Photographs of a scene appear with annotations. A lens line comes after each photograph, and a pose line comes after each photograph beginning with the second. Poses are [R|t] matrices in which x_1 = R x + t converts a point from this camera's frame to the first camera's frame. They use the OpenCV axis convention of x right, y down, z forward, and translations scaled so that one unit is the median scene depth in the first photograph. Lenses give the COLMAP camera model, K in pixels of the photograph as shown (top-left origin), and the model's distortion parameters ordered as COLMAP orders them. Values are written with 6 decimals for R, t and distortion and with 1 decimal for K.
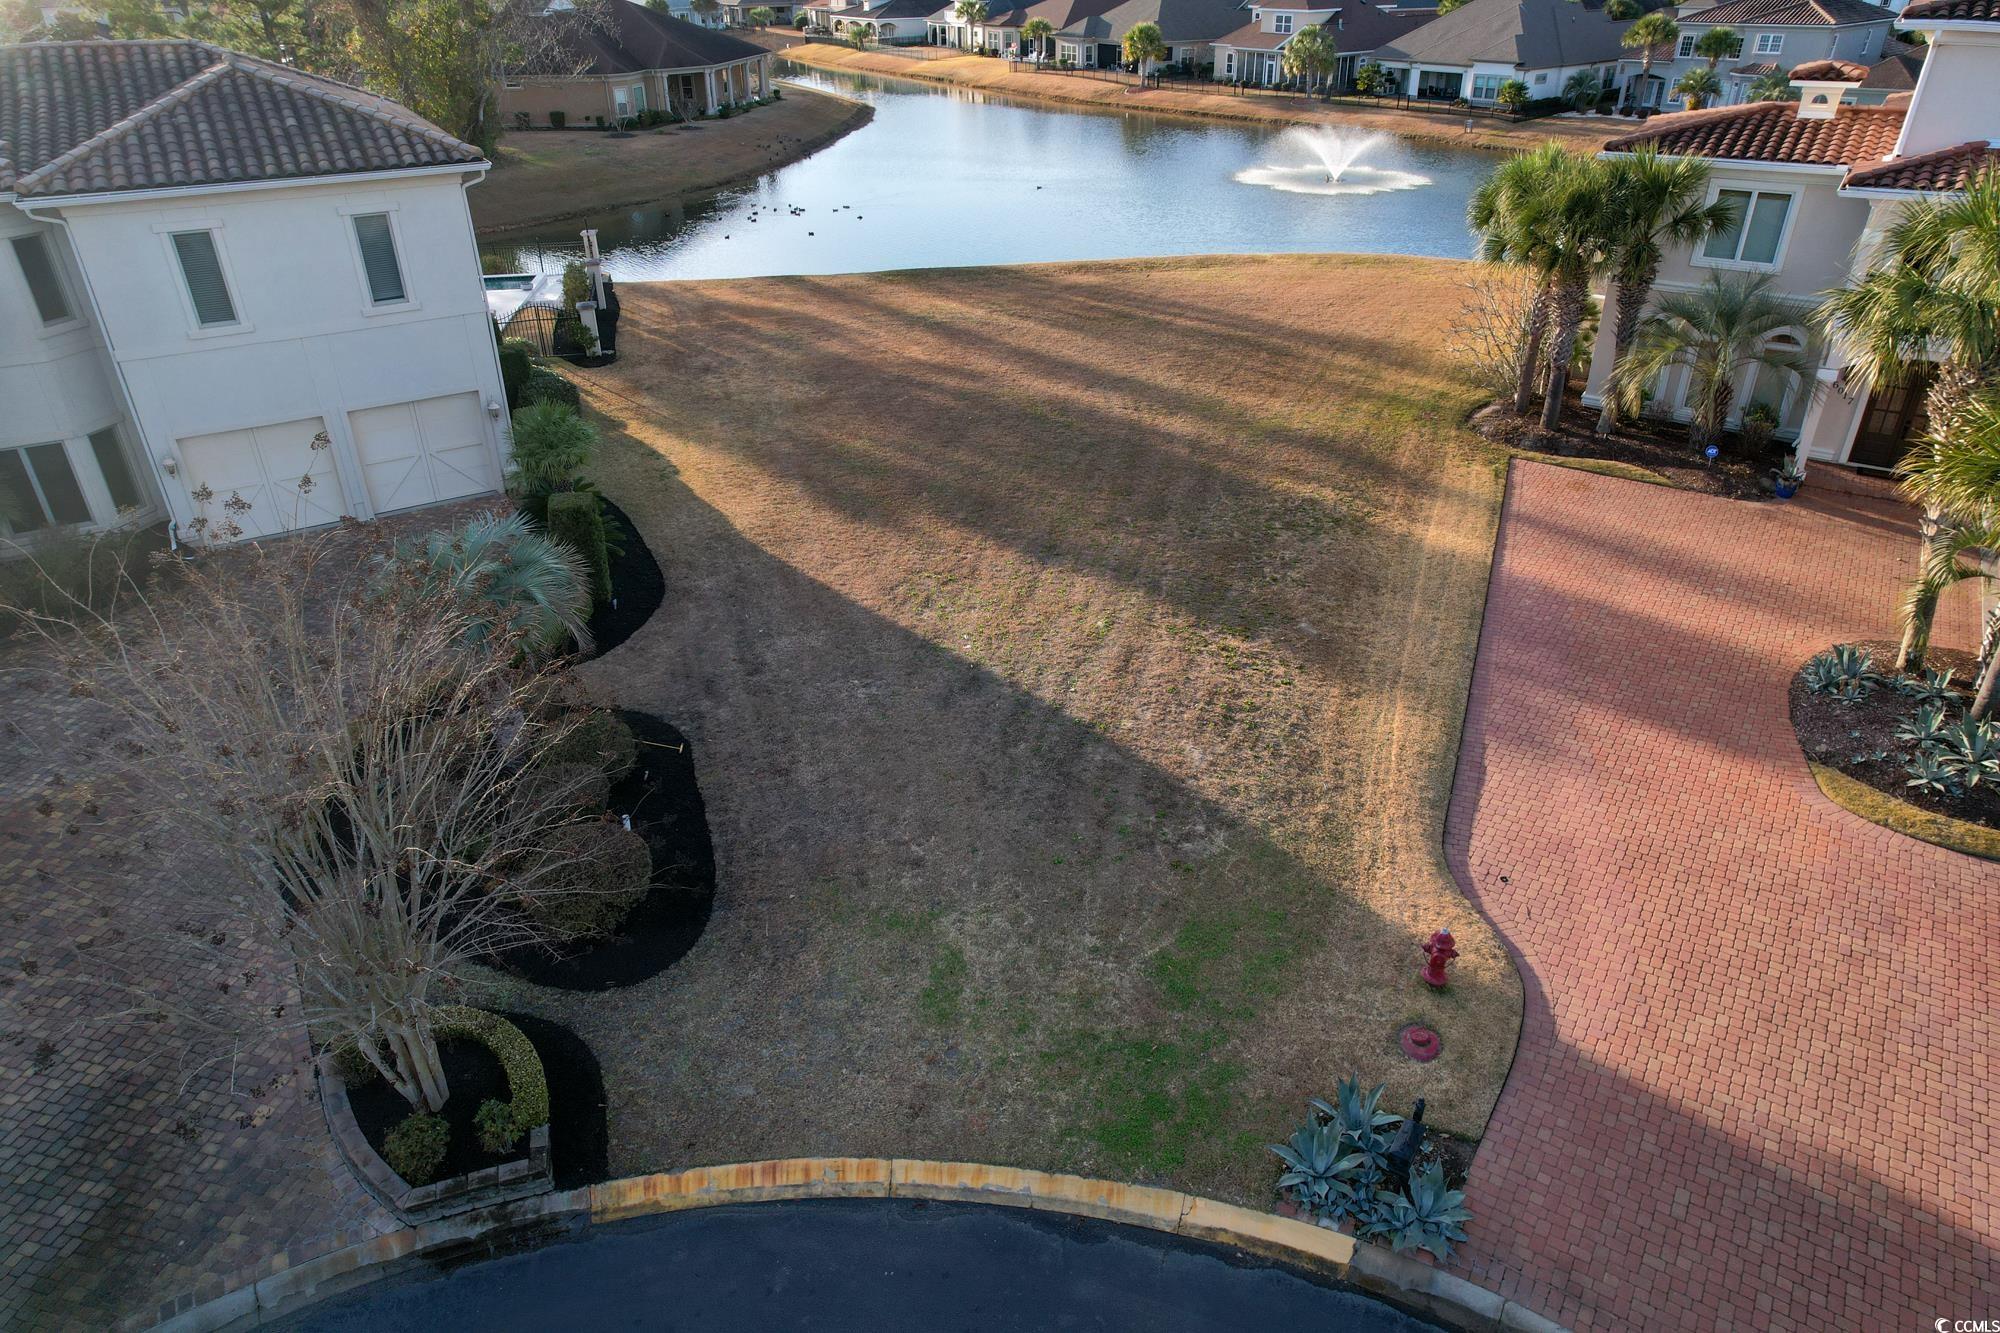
lens RADIAL K [[1283.9, 0, 1005.7], [0, 1283.9, 662.8], [0, 0, 1]] dist [-0.083870, 0.076323]
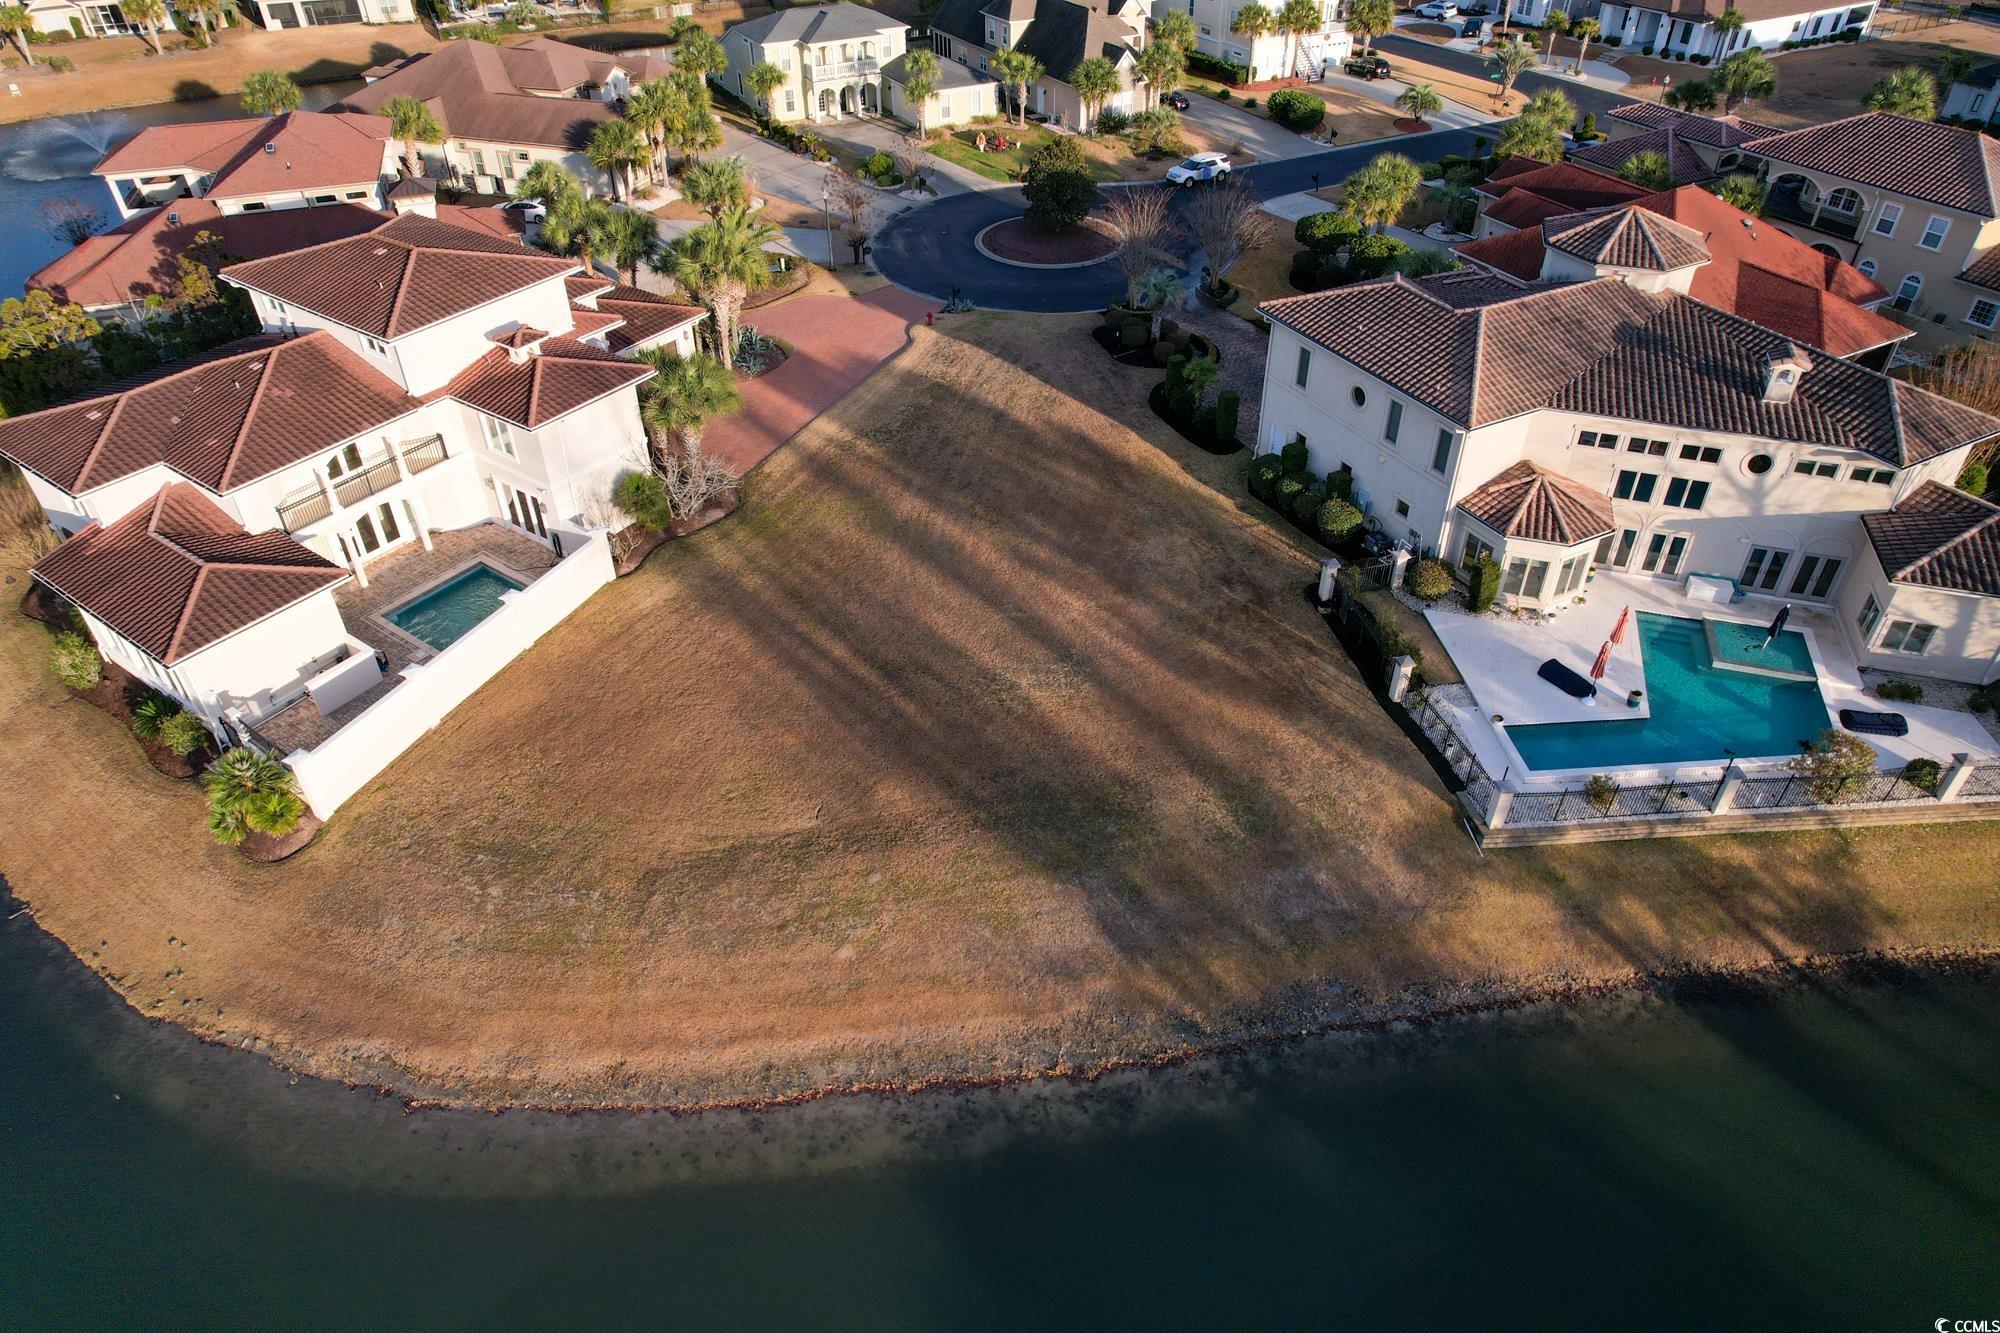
lens RADIAL K [[1283.9, 0, 1004.9], [0, 1283.9, 658.7], [0, 0, 1]] dist [-0.083870, 0.076323]
pose [[-0.999118, -0.010218, 0.040723, -0.082987], [0.033624, 0.386146, 0.921825, -2.176856], [-0.025144, 0.922381, -0.385462, 2.400276]]
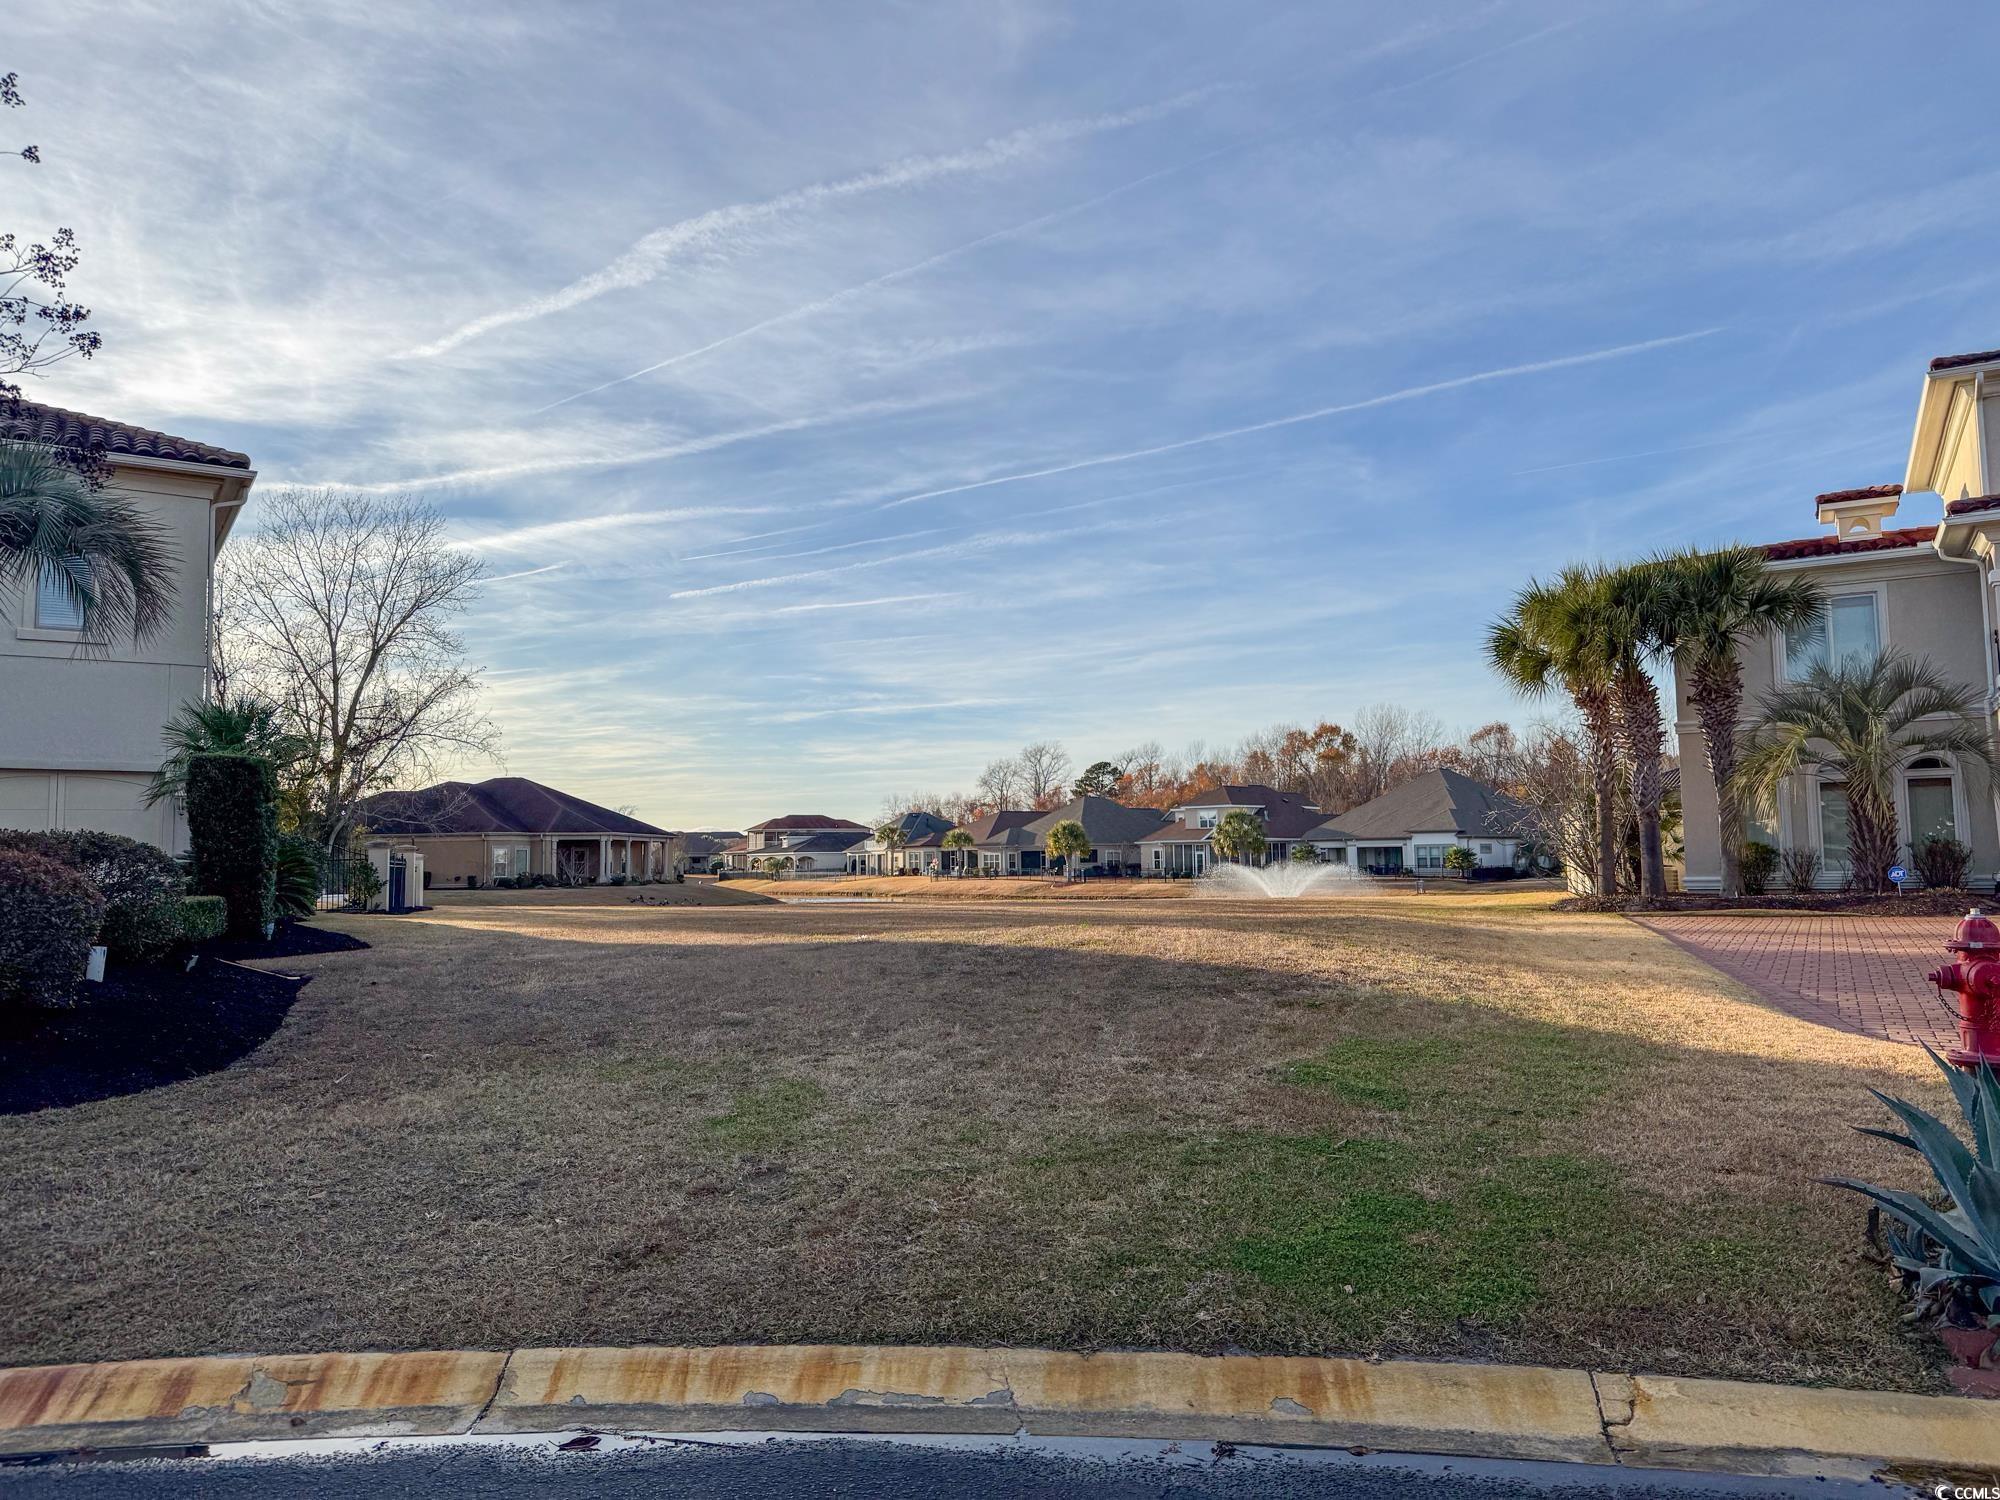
lens RADIAL K [[1392.4, 0, 1010.7], [0, 1392.4, 769.6], [0, 0, 1]] dist [0.096395, -0.059709]
pose [[0.998151, -0.004317, 0.060625, 0.000623], [0.036940, 0.835187, -0.548724, 0.249110], [-0.048264, 0.549949, 0.833802, 0.358663]]
